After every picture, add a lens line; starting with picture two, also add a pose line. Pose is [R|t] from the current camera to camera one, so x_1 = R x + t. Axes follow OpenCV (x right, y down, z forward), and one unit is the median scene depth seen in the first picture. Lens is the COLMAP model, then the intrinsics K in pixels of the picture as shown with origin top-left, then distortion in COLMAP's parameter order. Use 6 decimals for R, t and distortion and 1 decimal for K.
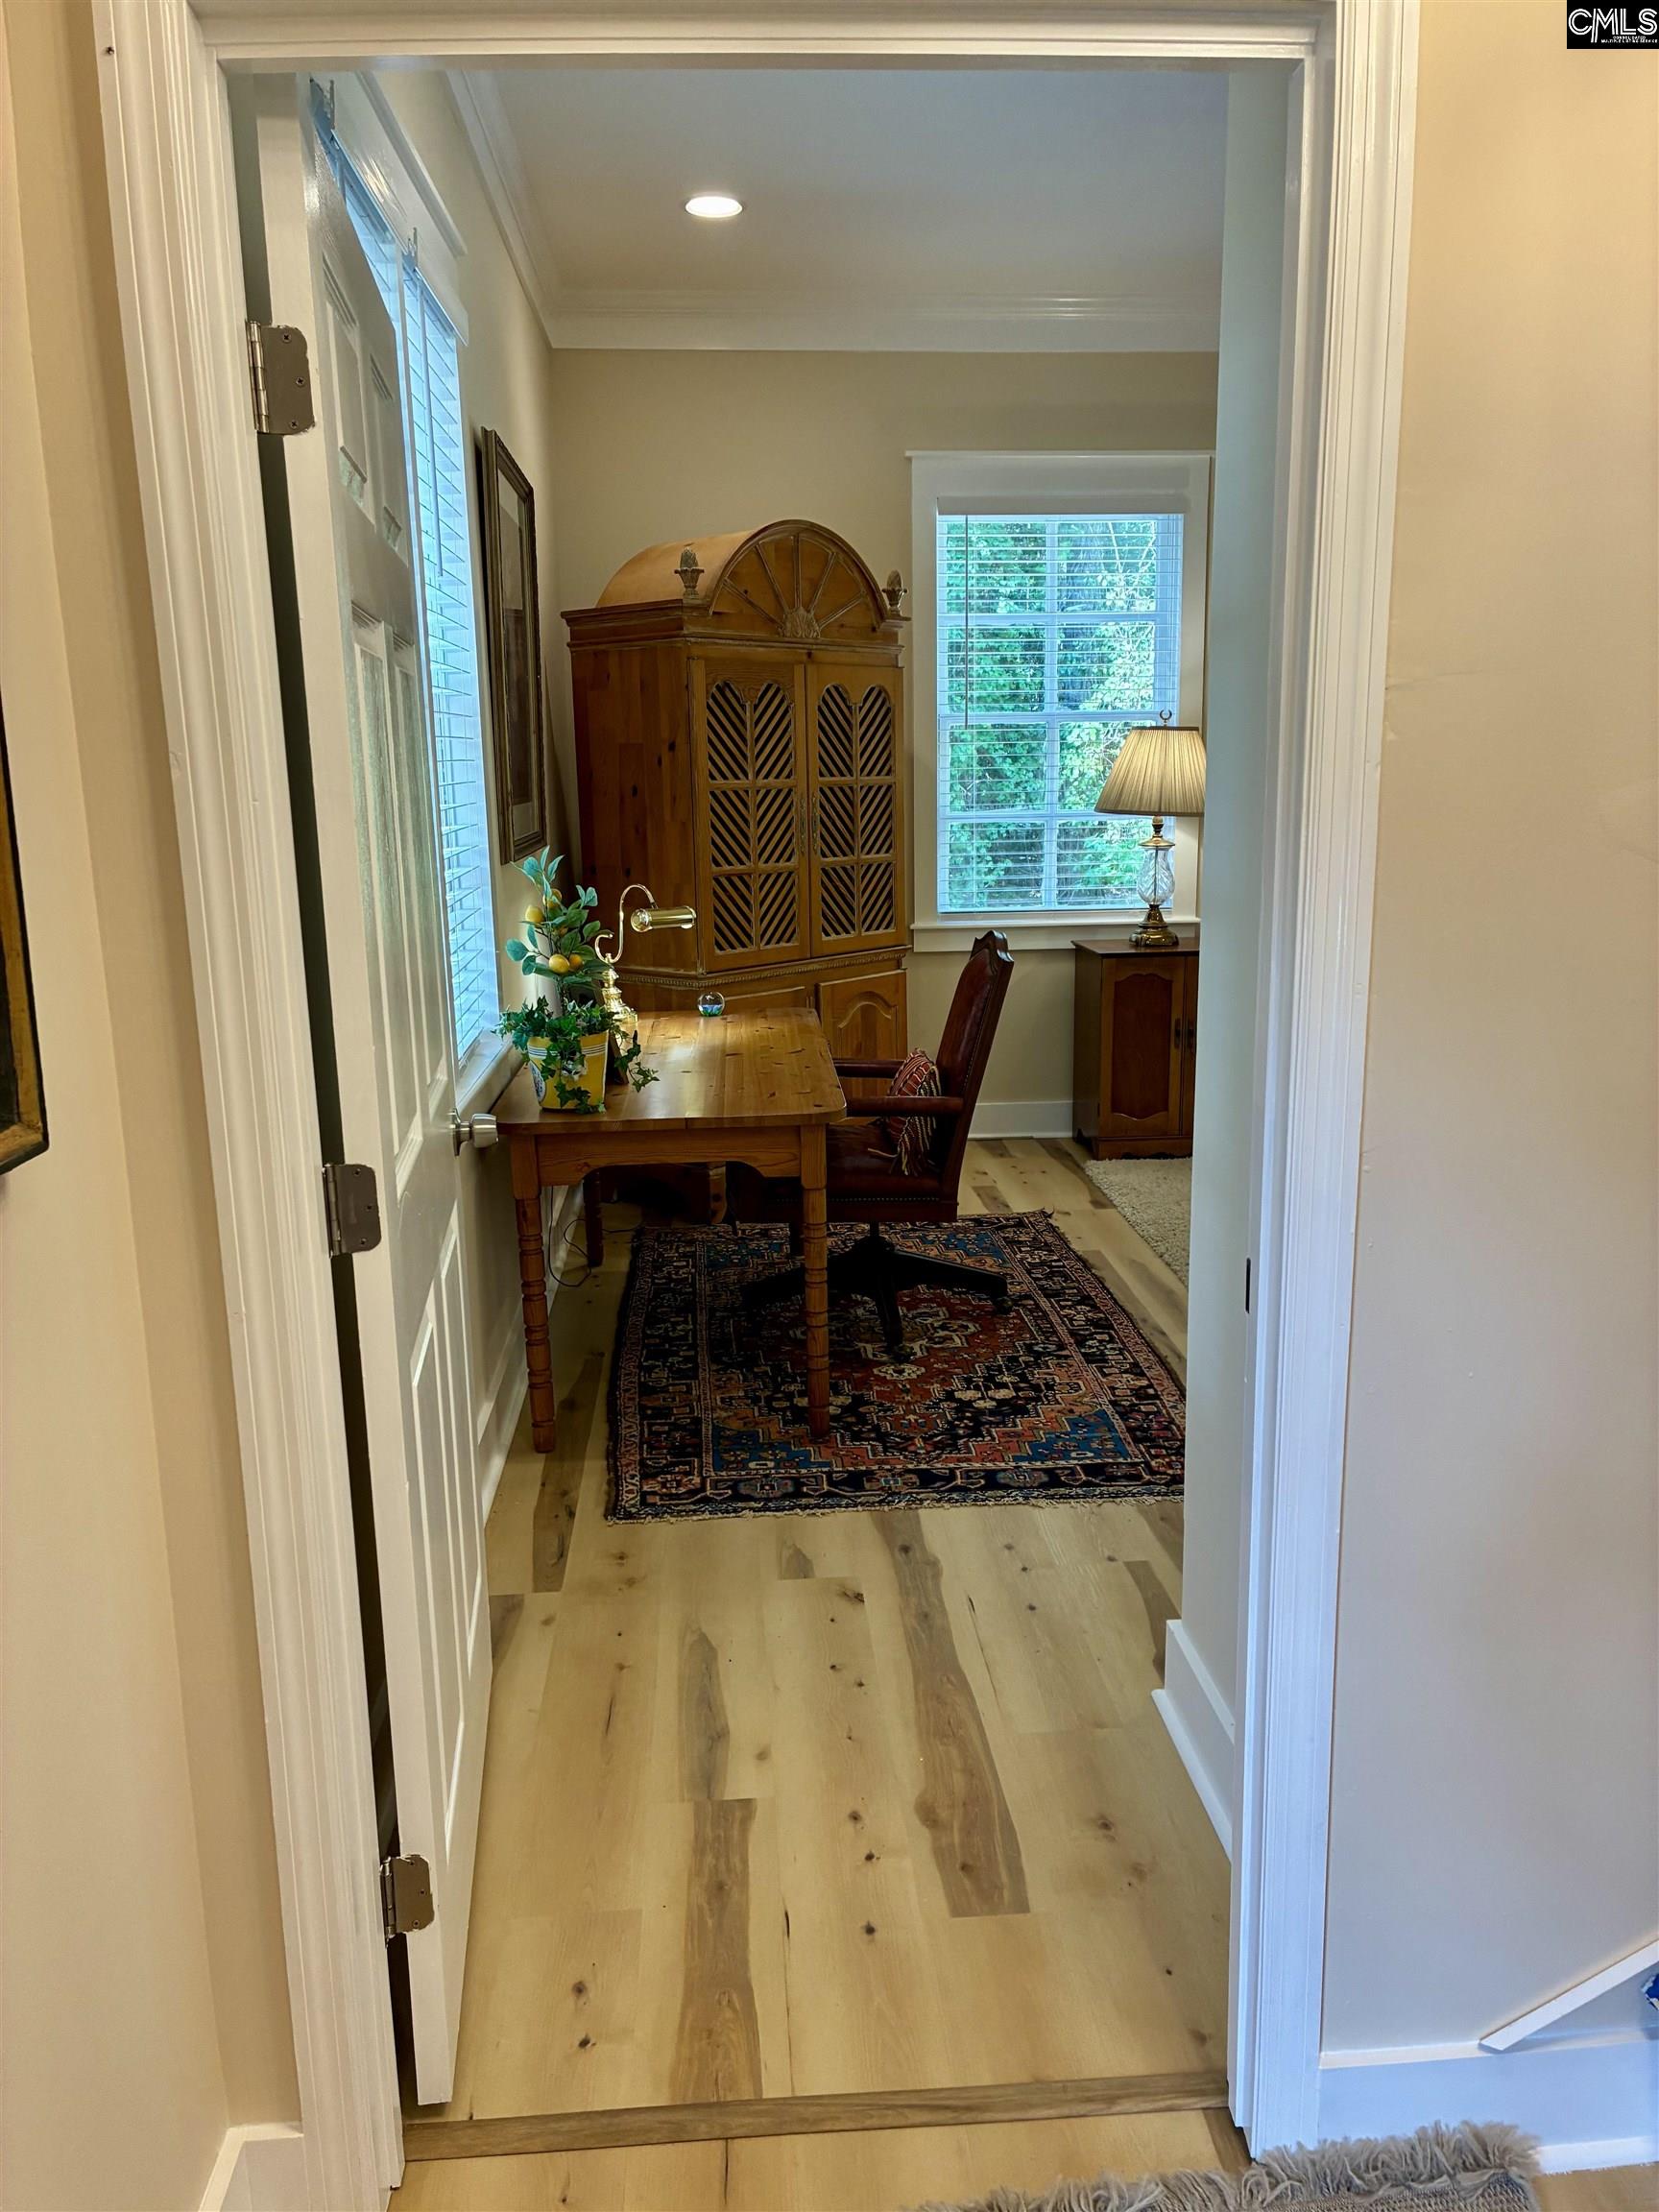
lens RADIAL K [[1667.9, 0, 819.6], [0, 1667.9, 1111.5], [0, 0, 1]] dist [0.047502, -0.046865]
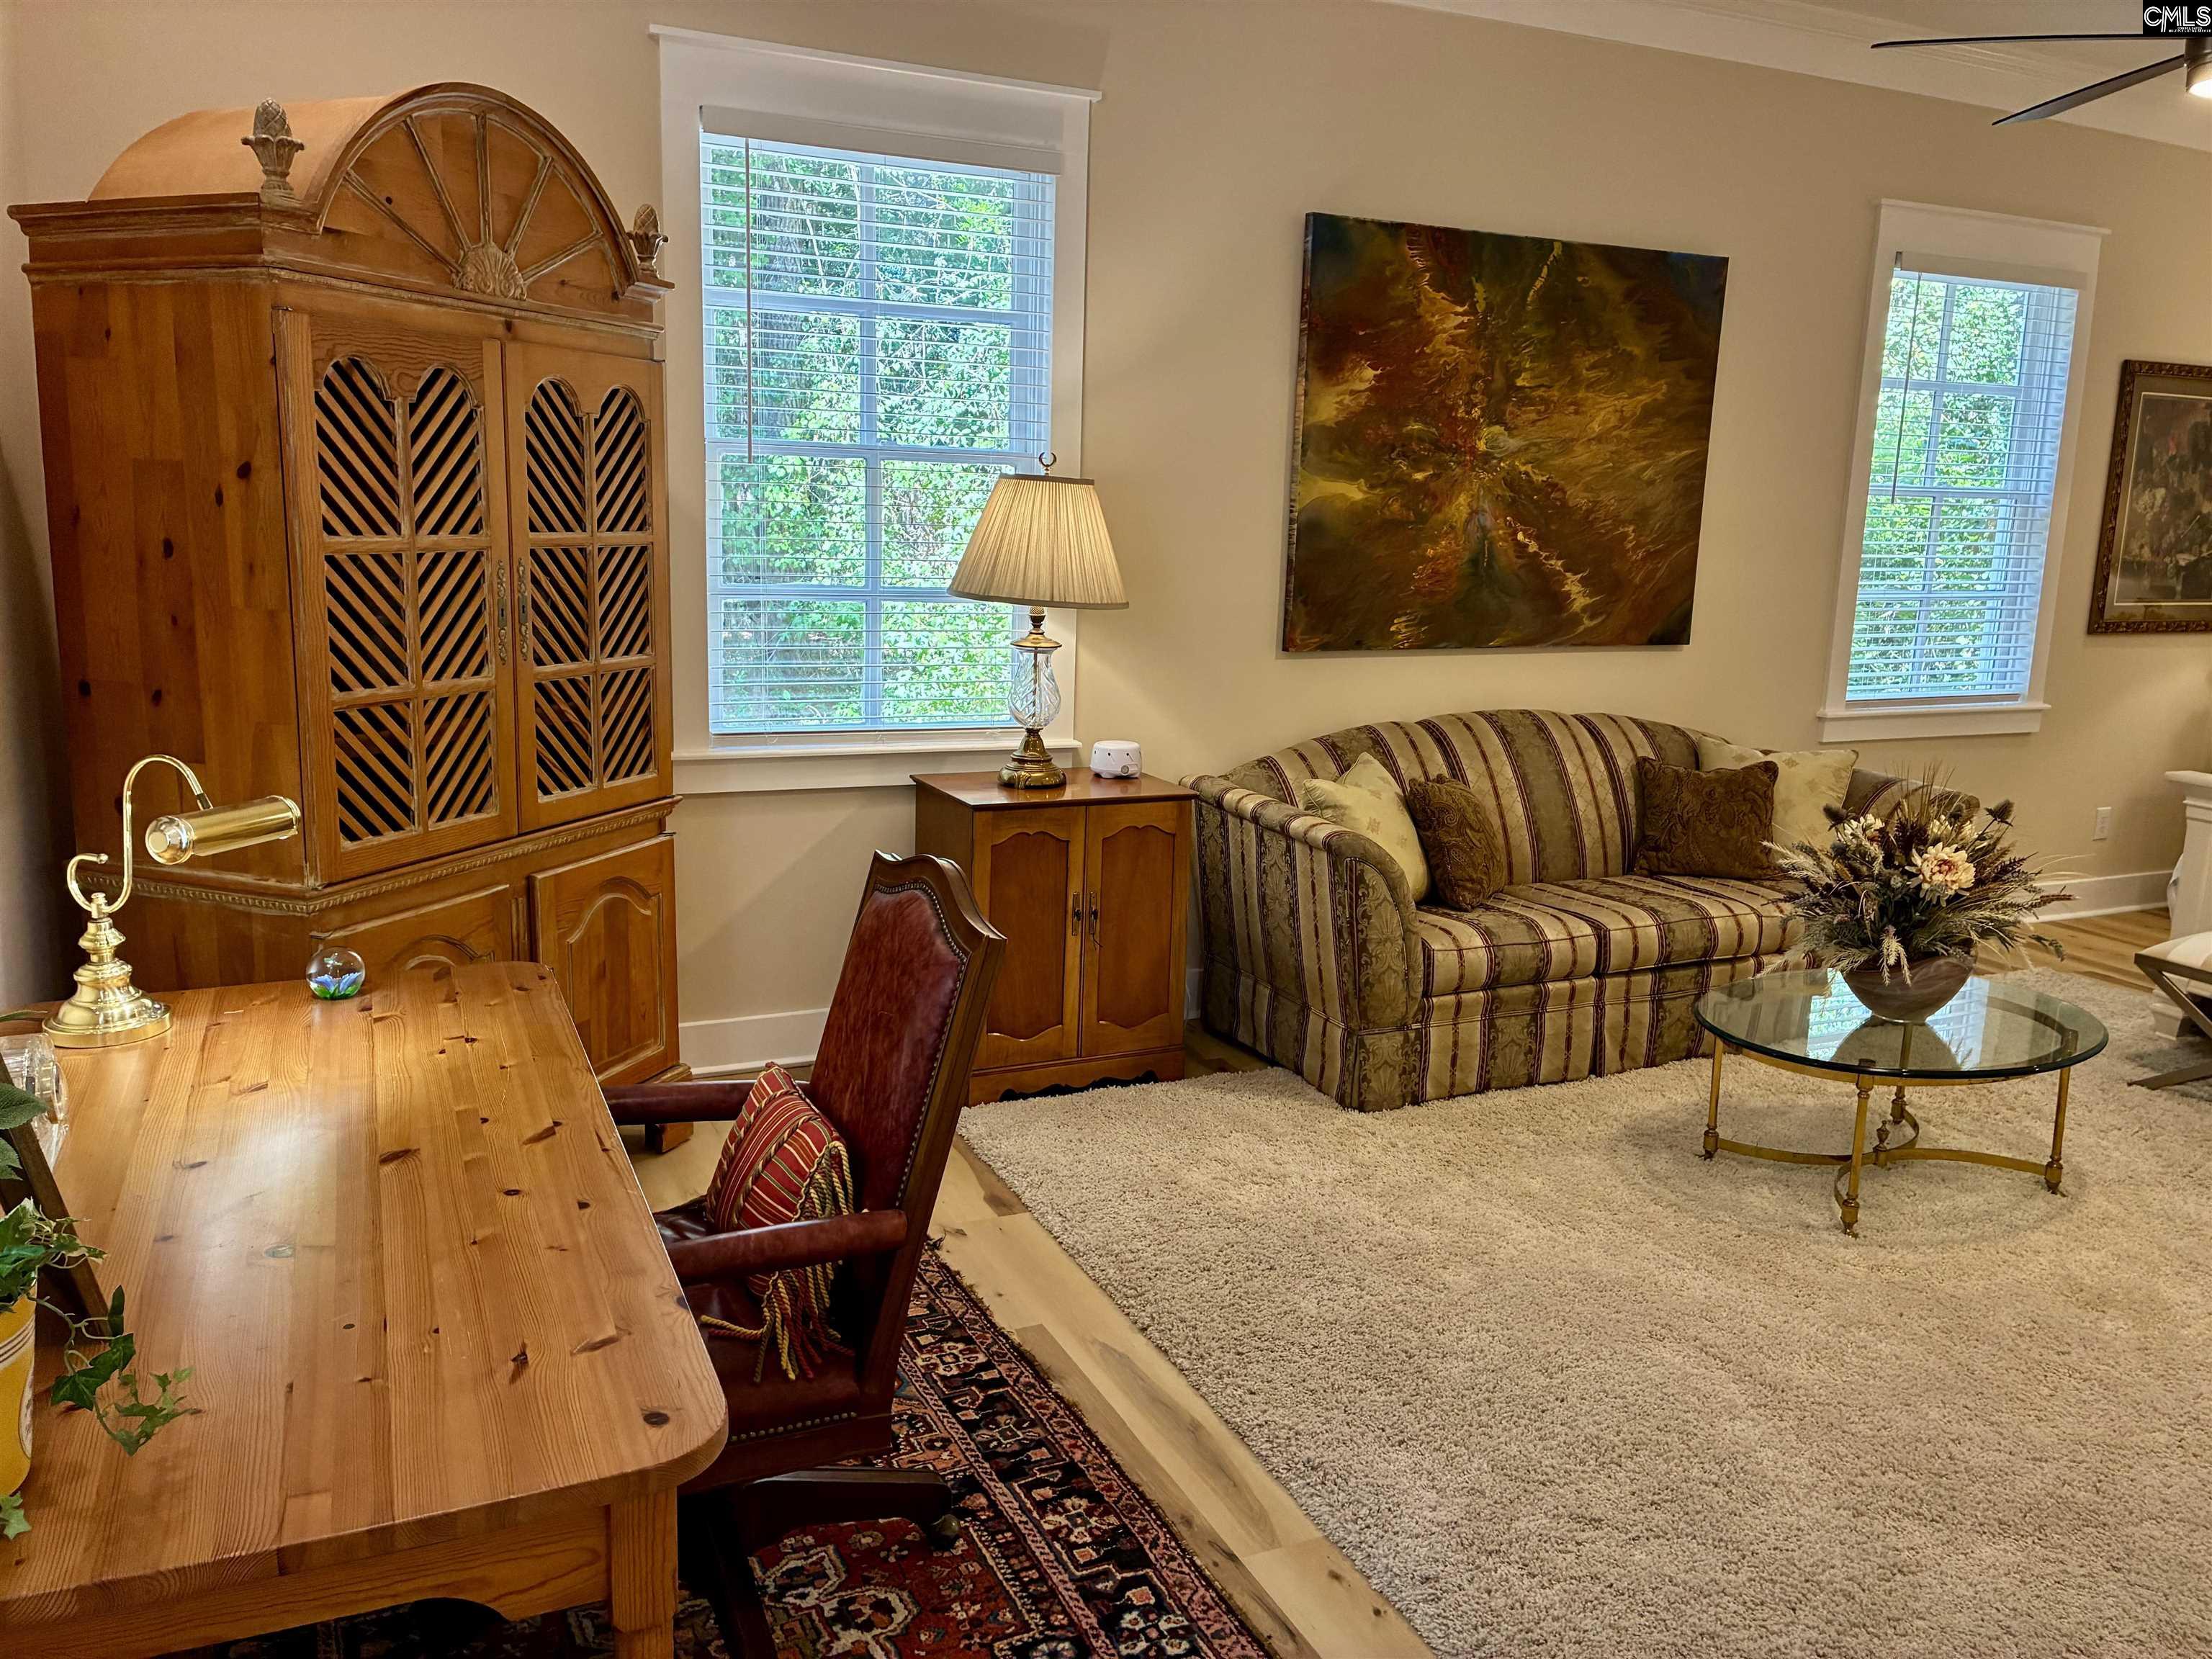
lens RADIAL K [[1667.9, 0, 1112.2], [0, 1667.9, 783.7], [0, 0, 1]] dist [0.047502, -0.046865]
pose [[0.930030, -0.018811, 0.367003, -0.028953], [0.030321, 0.999212, -0.025623, -0.093027], [-0.366231, 0.034958, 0.929867, 0.388923]]
